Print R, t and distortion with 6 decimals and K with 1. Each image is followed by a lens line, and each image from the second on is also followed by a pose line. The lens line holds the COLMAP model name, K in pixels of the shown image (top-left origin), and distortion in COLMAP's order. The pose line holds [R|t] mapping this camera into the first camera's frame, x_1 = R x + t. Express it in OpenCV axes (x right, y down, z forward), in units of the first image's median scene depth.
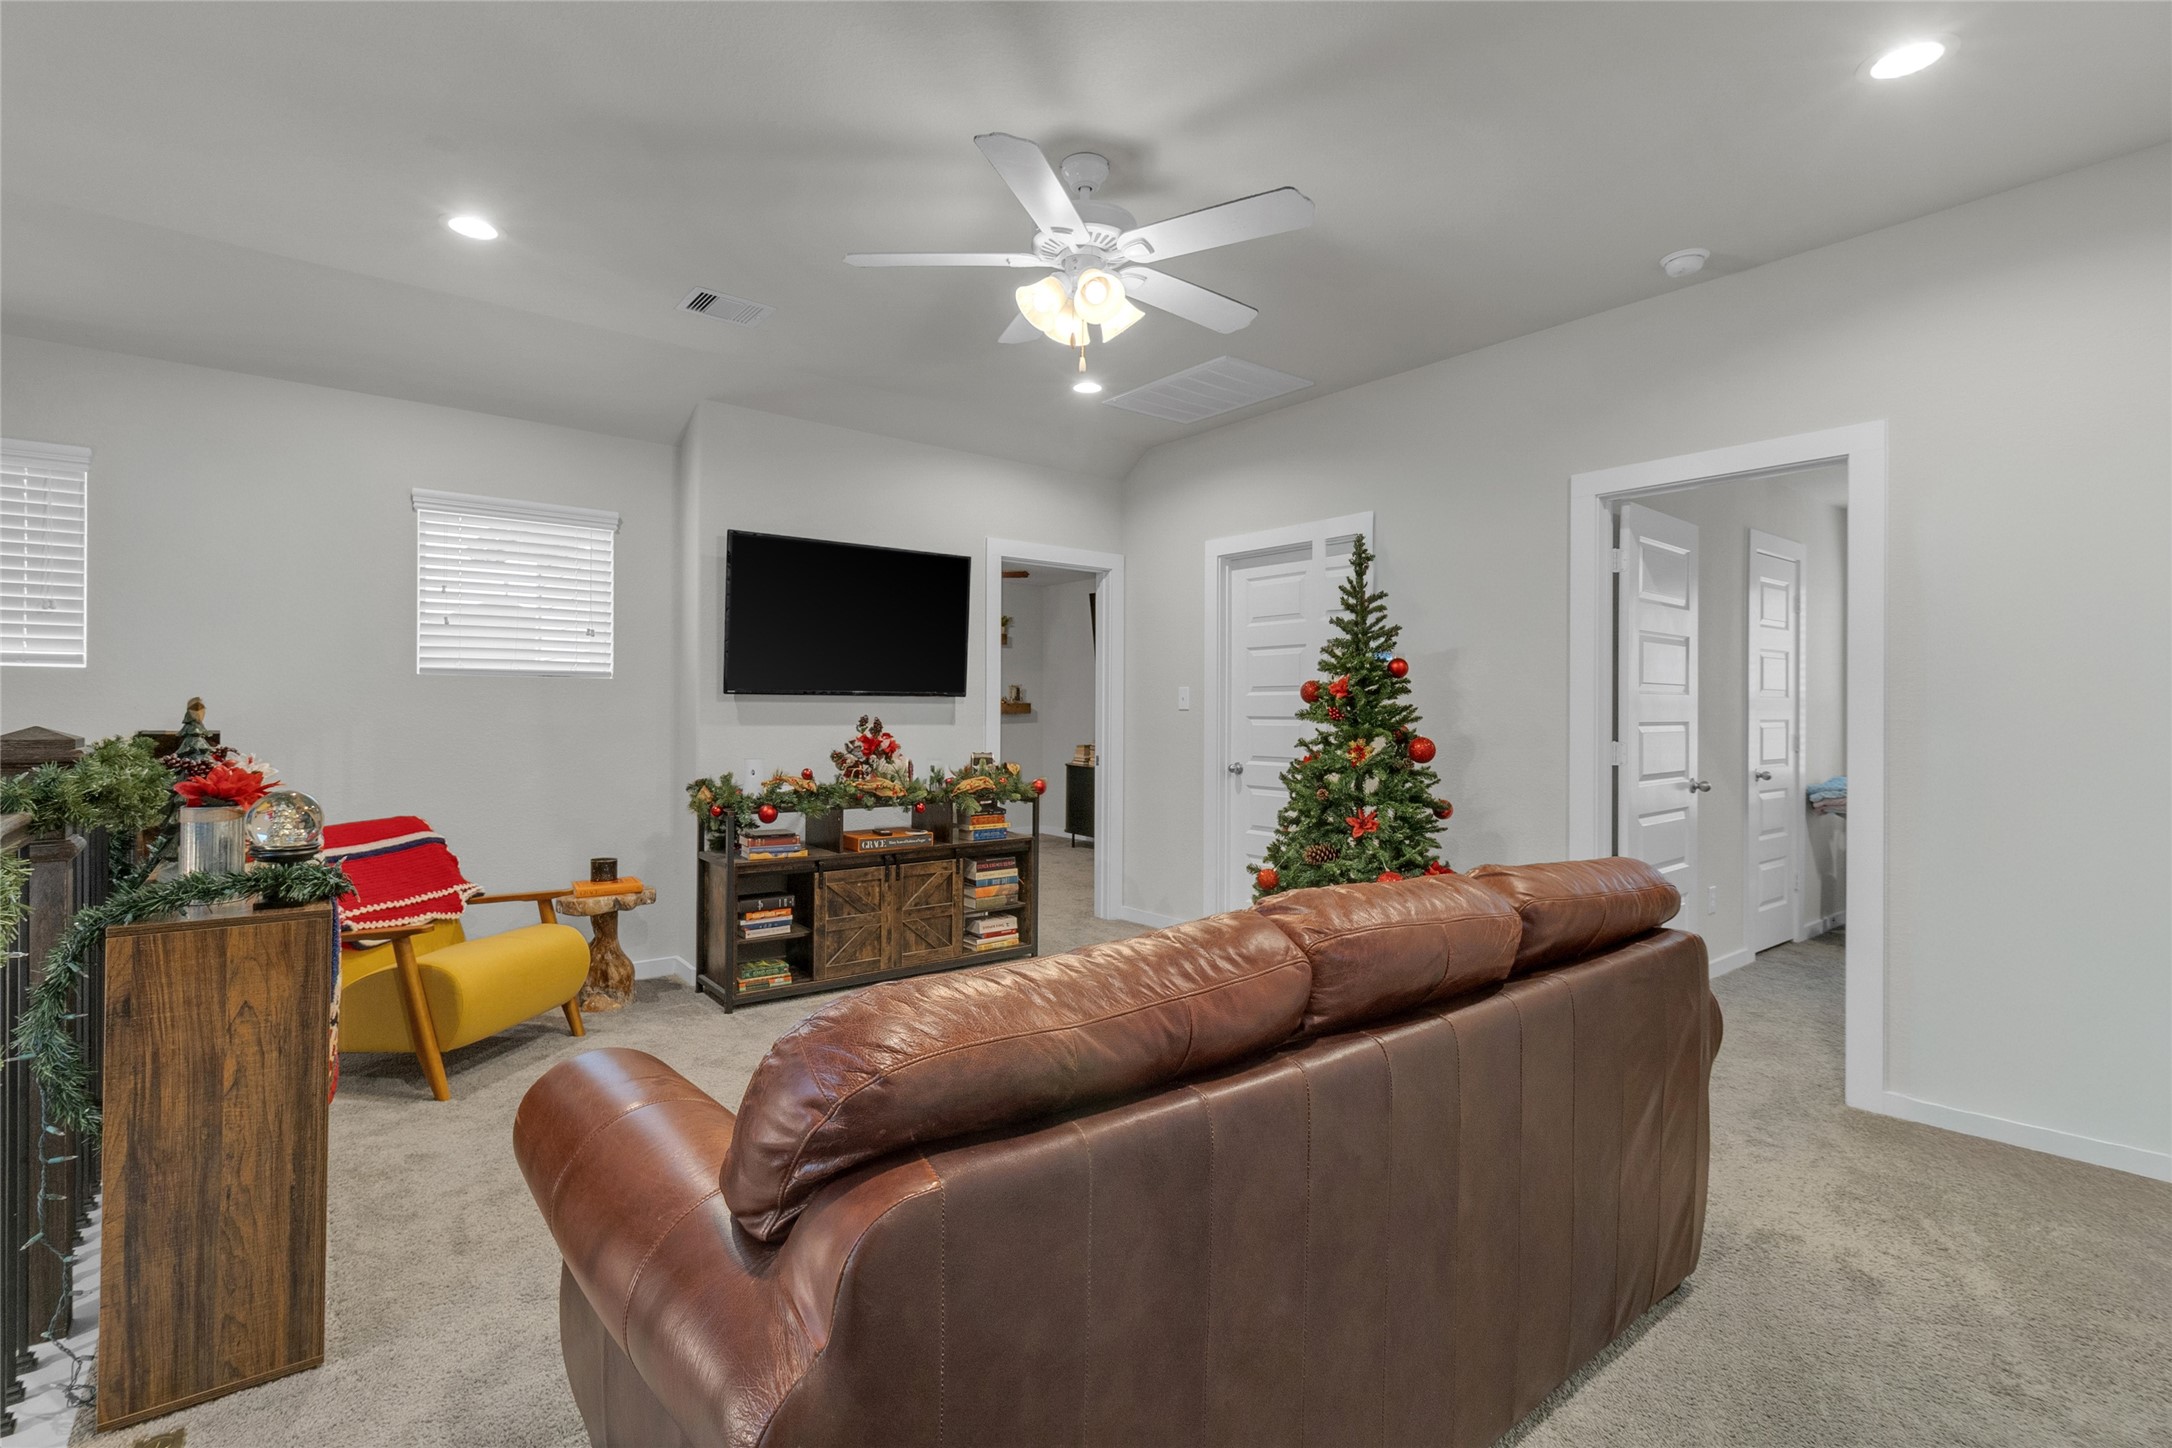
lens RADIAL K [[1008.0, 0, 1085.4], [0, 1008.0, 704.7], [0, 0, 1]] dist [0.000288, 0.000194]
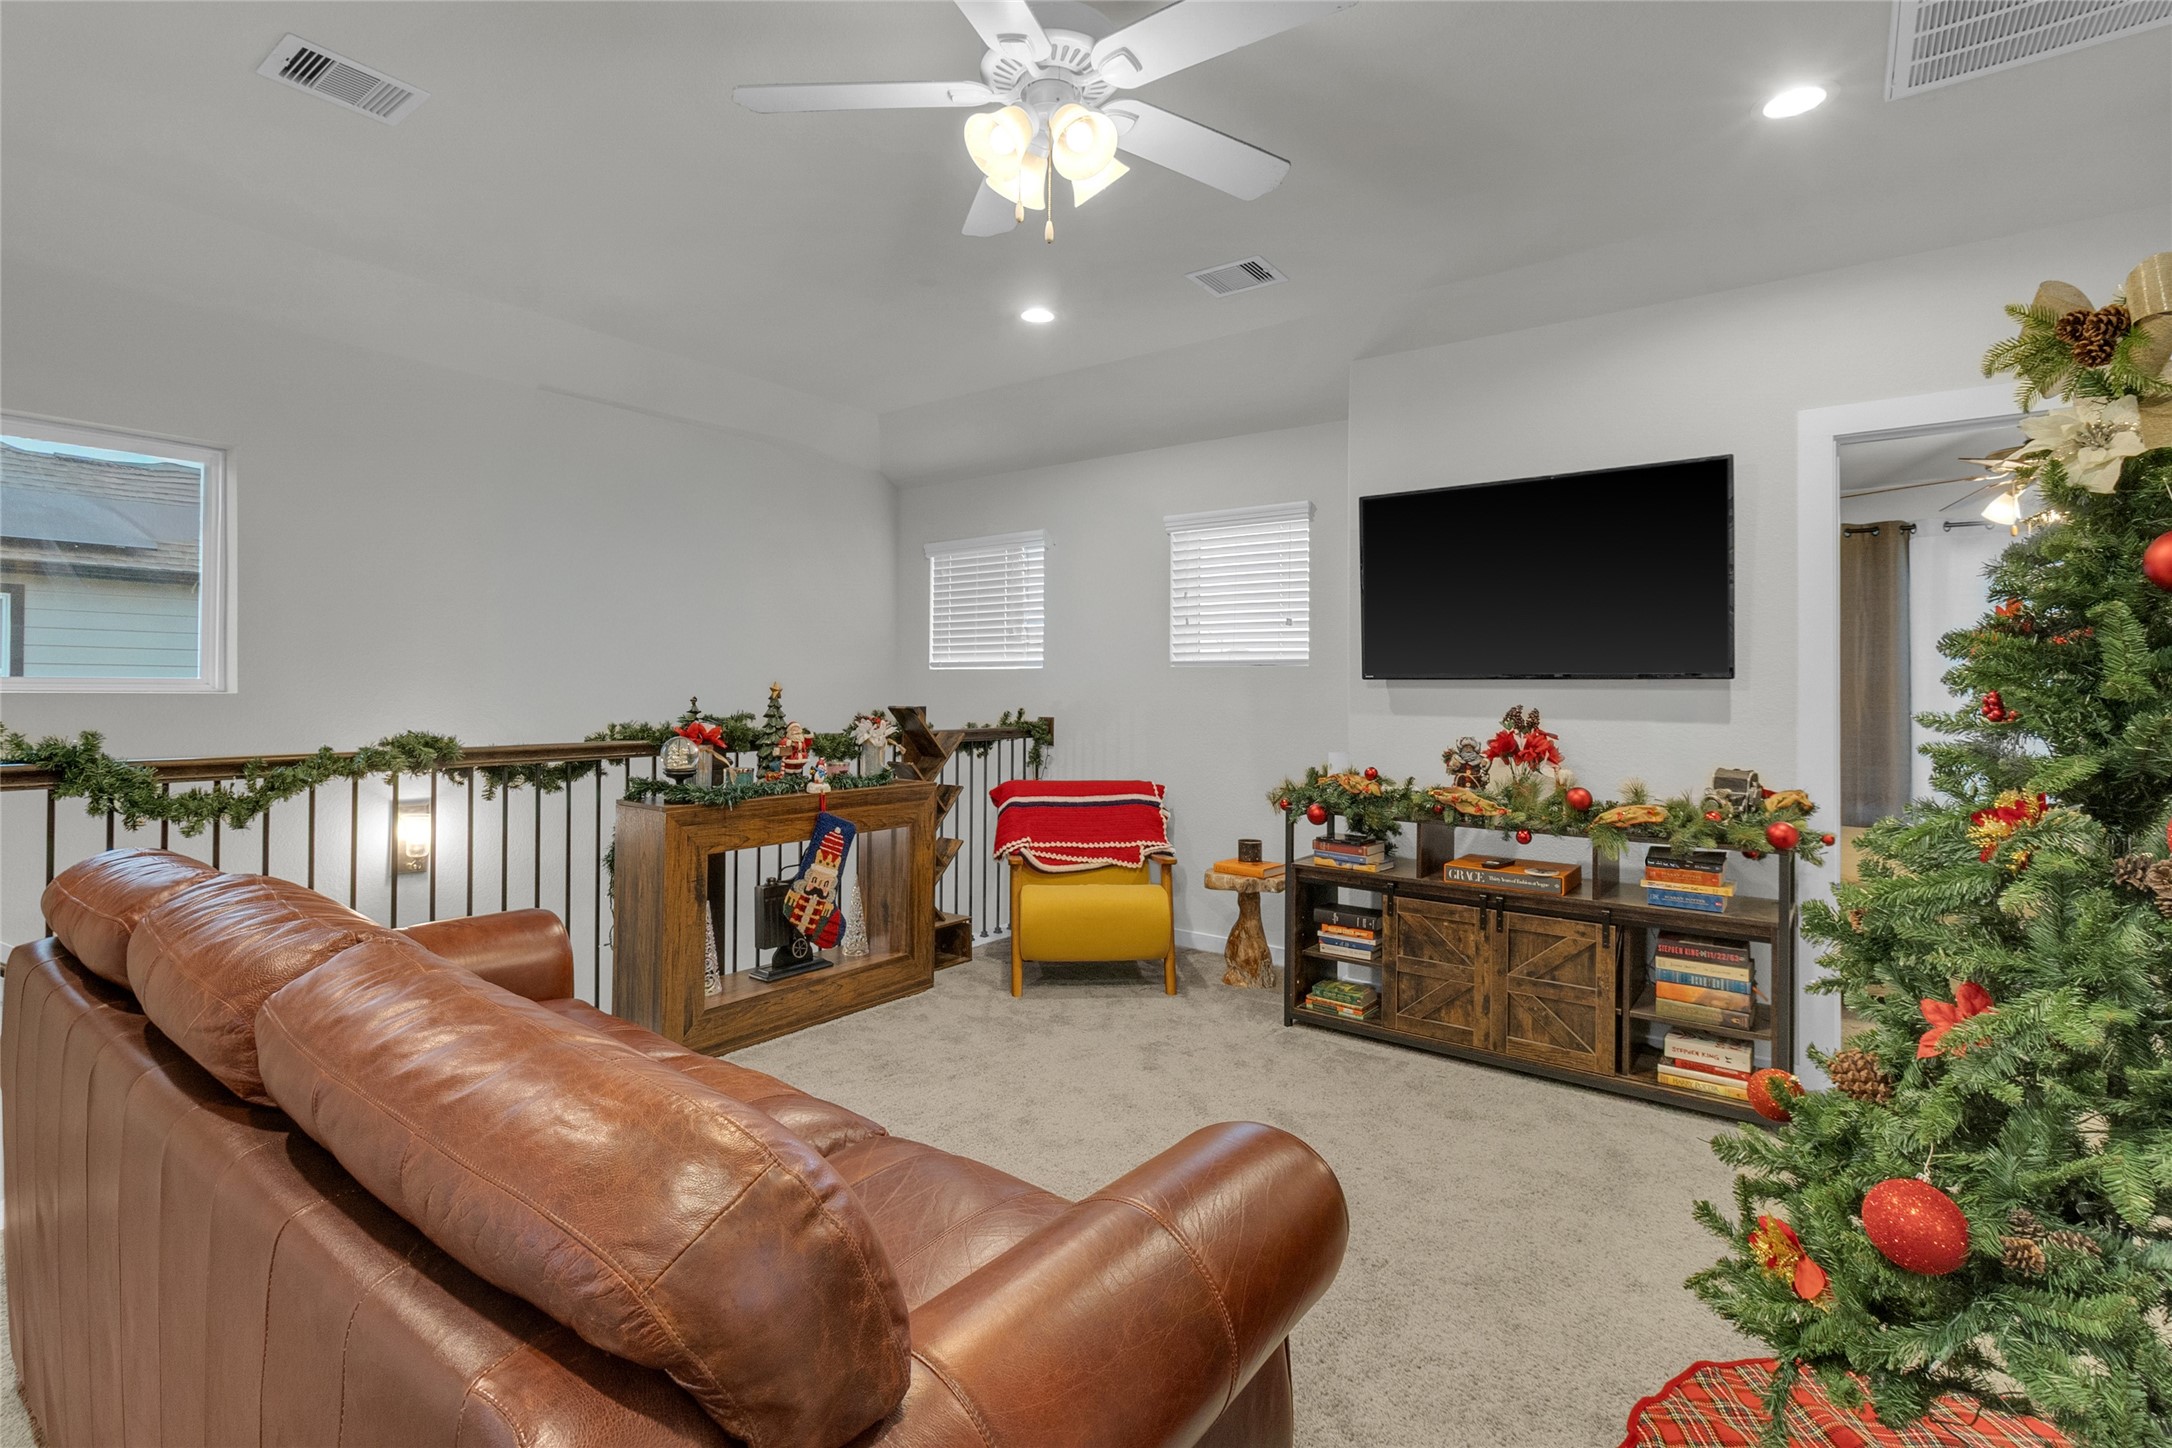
lens RADIAL K [[1008.0, 0, 1044.7], [0, 1008.0, 687.1], [0, 0, 1]] dist [0.000288, 0.000194]
pose [[0.252677, -0.006298, -0.967530, 0.438715], [-0.006377, 0.999946, -0.008174, 0.005324], [0.967530, 0.008235, 0.252623, 0.498917]]
